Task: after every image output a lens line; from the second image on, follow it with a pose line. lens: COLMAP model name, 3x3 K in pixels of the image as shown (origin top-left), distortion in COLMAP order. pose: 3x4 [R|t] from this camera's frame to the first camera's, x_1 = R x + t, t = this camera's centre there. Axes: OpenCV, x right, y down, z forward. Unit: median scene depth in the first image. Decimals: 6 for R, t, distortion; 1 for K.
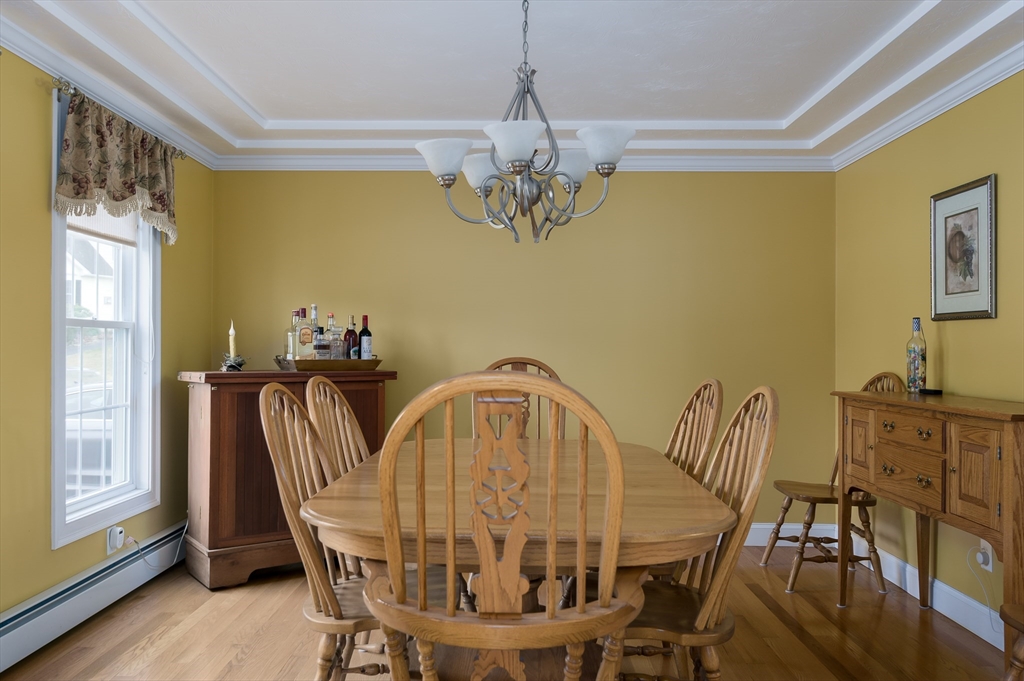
lens RADIAL K [[787.1, 0, 512.0], [0, 787.1, 340.5], [0, 0, 1]] dist [0.000770, 0.000025]
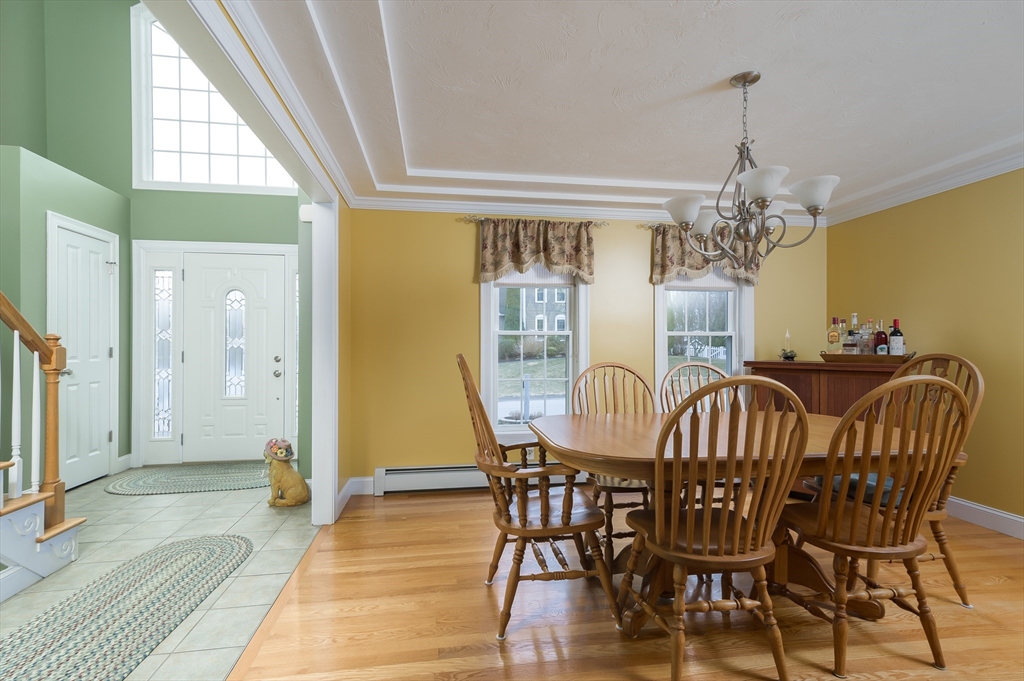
lens RADIAL K [[495.0, 0, 512.0], [0, 495.0, 340.5], [0, 0, 1]] dist [0.000039, 0.000003]
pose [[0.162454, -0.013048, -0.986630, 0.506315], [0.011807, 0.999867, -0.011279, 0.003184], [0.986645, -0.009817, 0.162586, 0.290890]]
